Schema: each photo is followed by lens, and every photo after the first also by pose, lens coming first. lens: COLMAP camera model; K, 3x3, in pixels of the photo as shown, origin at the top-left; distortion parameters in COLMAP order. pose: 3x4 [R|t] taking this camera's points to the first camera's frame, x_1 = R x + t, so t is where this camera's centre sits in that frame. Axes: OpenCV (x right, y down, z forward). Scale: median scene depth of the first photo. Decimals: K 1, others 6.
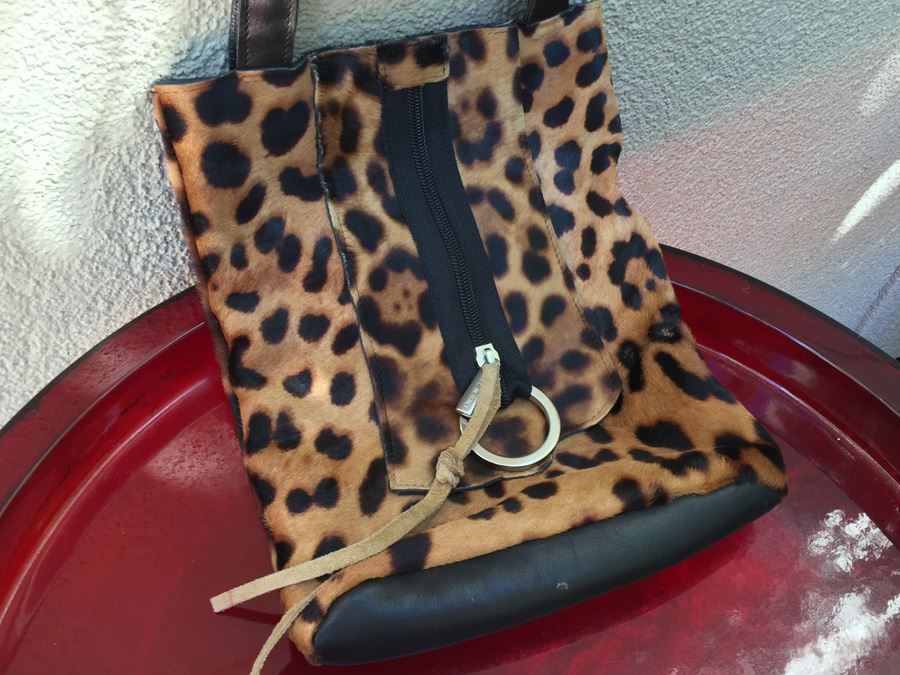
lens RADIAL K [[881.7, 0, 450.0], [0, 881.7, 337.5], [0, 0, 1]] dist [0.034278, -0.011757]
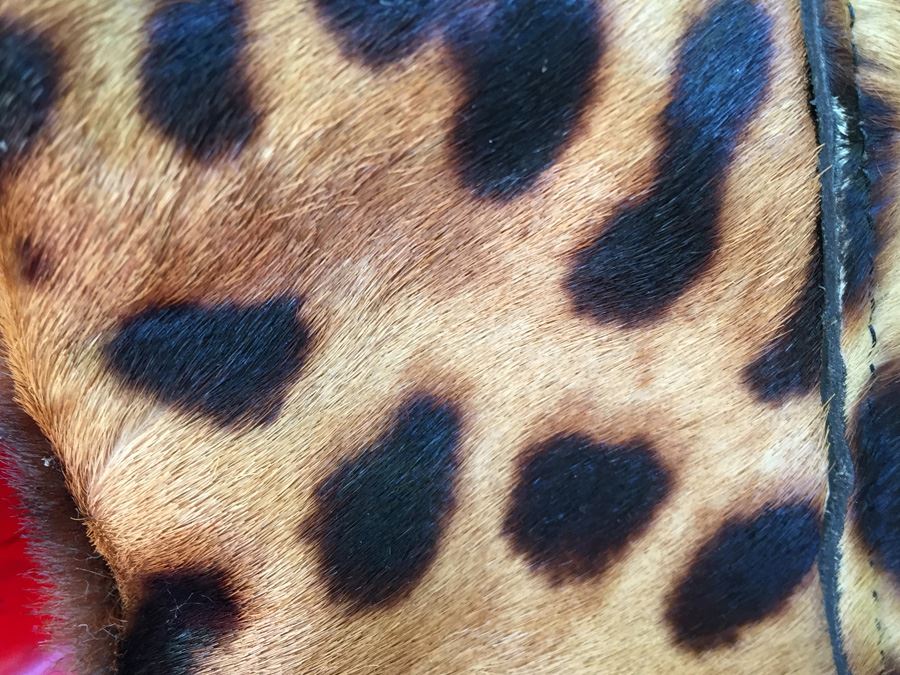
lens RADIAL K [[881.7, 0, 450.0], [0, 881.7, 337.5], [0, 0, 1]] dist [0.034278, -0.011757]
pose [[0.996905, 0.078602, -0.001185, -0.188681], [-0.078250, 0.993655, 0.080787, -0.060433], [0.007527, -0.080444, 0.996731, 0.828558]]
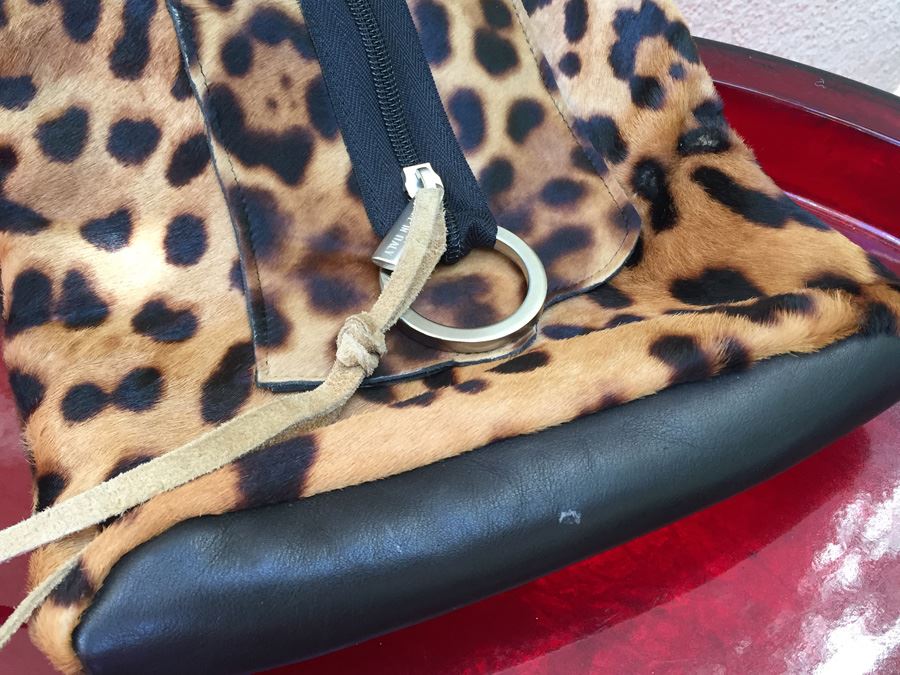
lens RADIAL K [[884.5, 0, 450.6], [0, 884.5, 350.0], [0, 0, 1]] dist [0.059132, -0.098118]
pose [[0.998375, -0.038046, 0.042432, 0.031395], [0.039560, 0.998589, -0.035417, 0.164242], [-0.041024, 0.037038, 0.998471, 0.393470]]
